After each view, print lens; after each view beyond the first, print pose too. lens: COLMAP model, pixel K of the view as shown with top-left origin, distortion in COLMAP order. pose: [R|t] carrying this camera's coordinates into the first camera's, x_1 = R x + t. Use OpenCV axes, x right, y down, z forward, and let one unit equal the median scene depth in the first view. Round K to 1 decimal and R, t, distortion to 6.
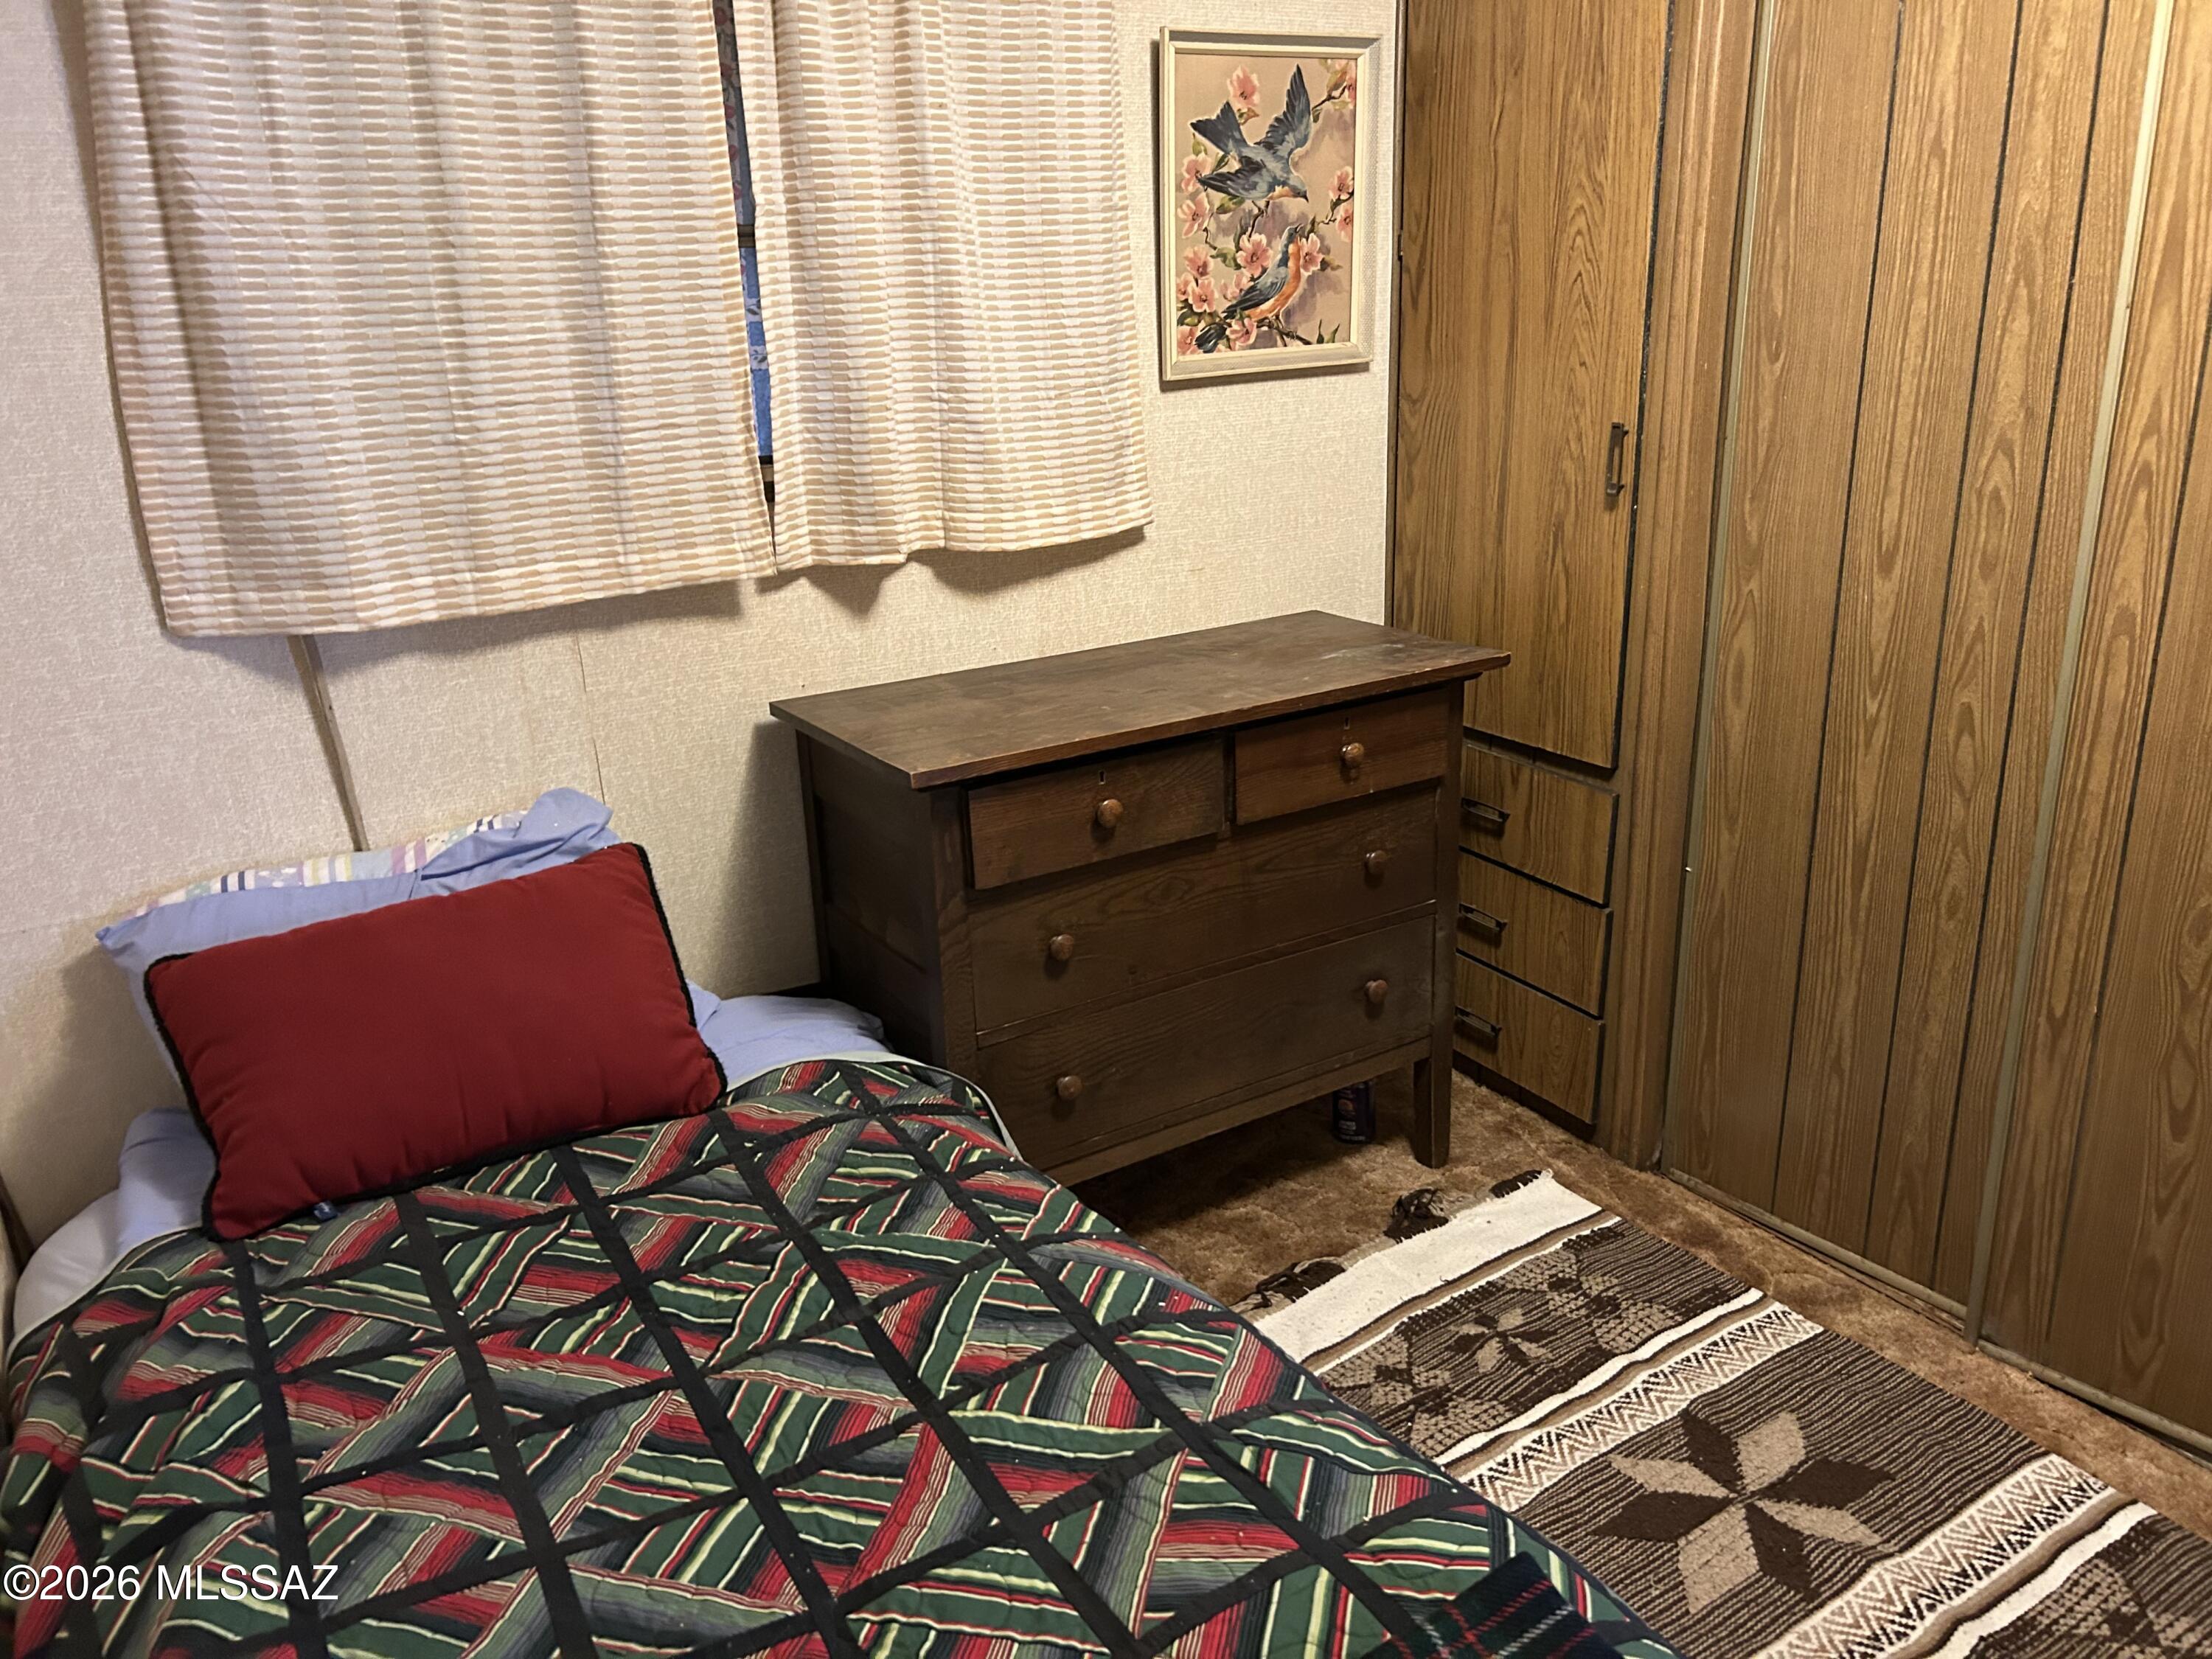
lens RADIAL K [[1725.2, 0, 1106.0], [0, 1725.2, 829.5], [0, 0, 1]] dist [0.053388, -0.063131]
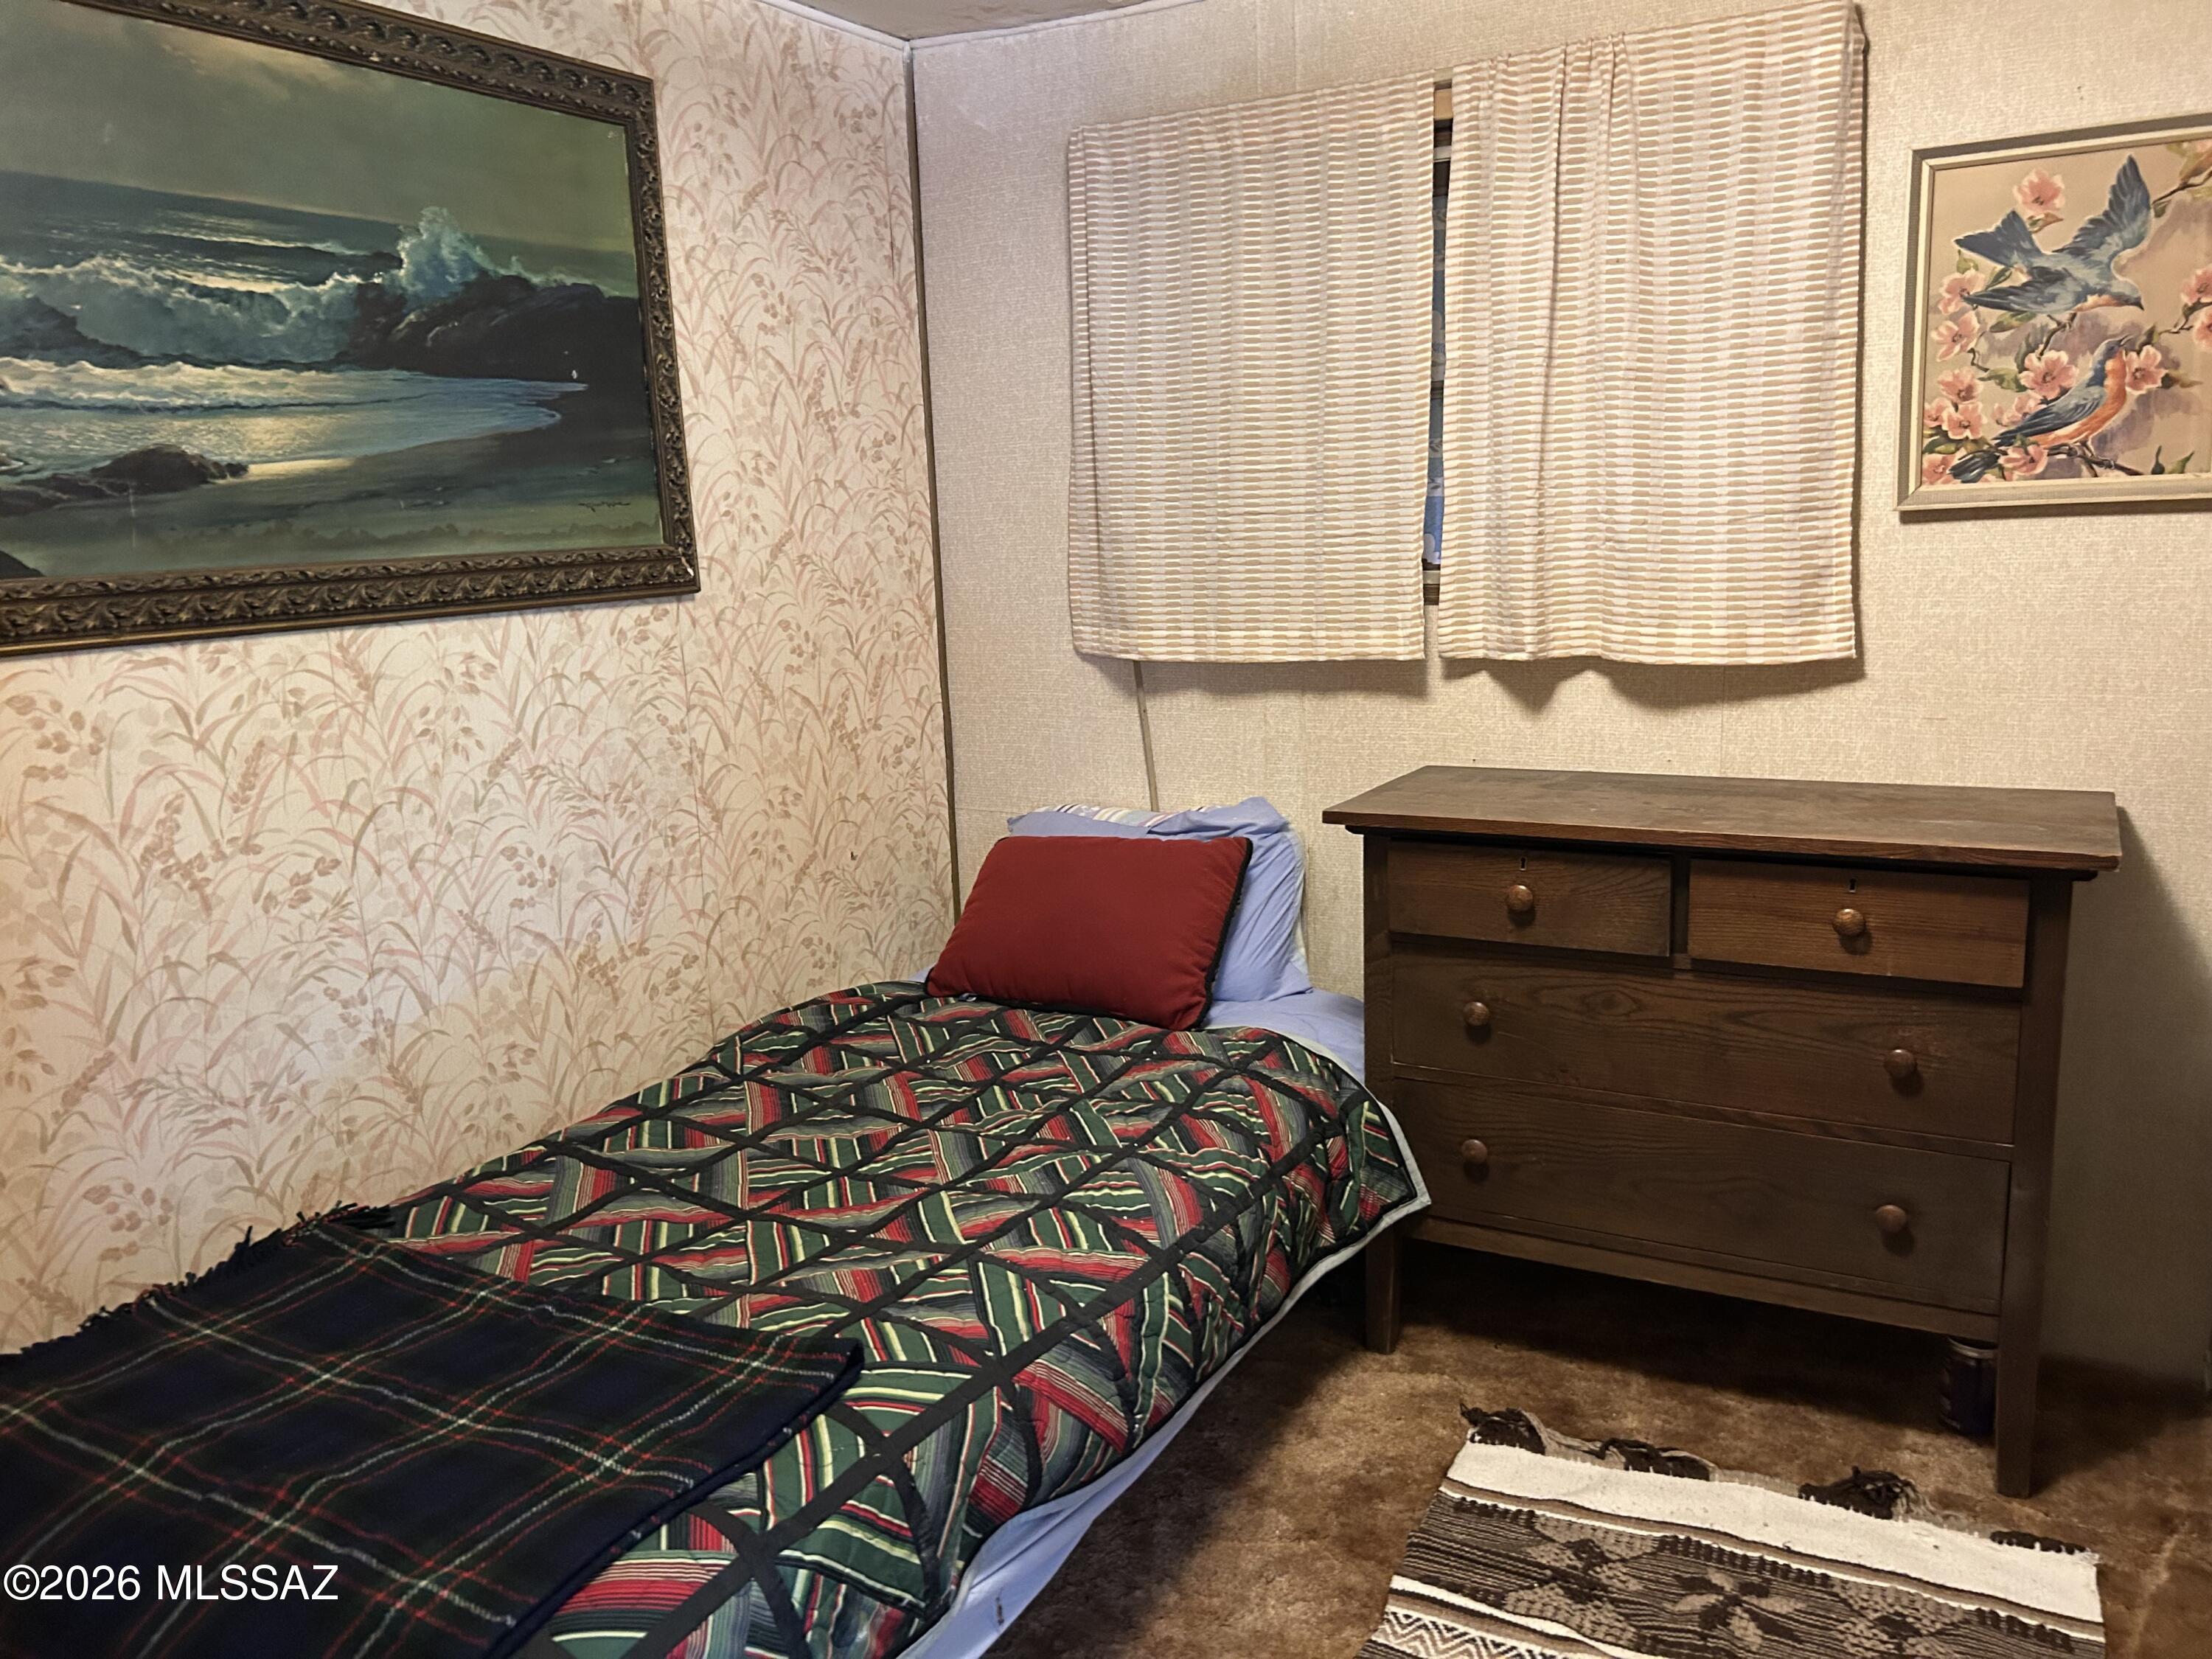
lens RADIAL K [[1725.2, 0, 1106.0], [0, 1725.2, 829.5], [0, 0, 1]] dist [0.053388, -0.063131]
pose [[0.455642, 0.175063, -0.872779, 0.730804], [-0.258552, 0.964229, 0.058427, -0.042181], [0.851787, 0.199037, 0.484606, 0.233484]]
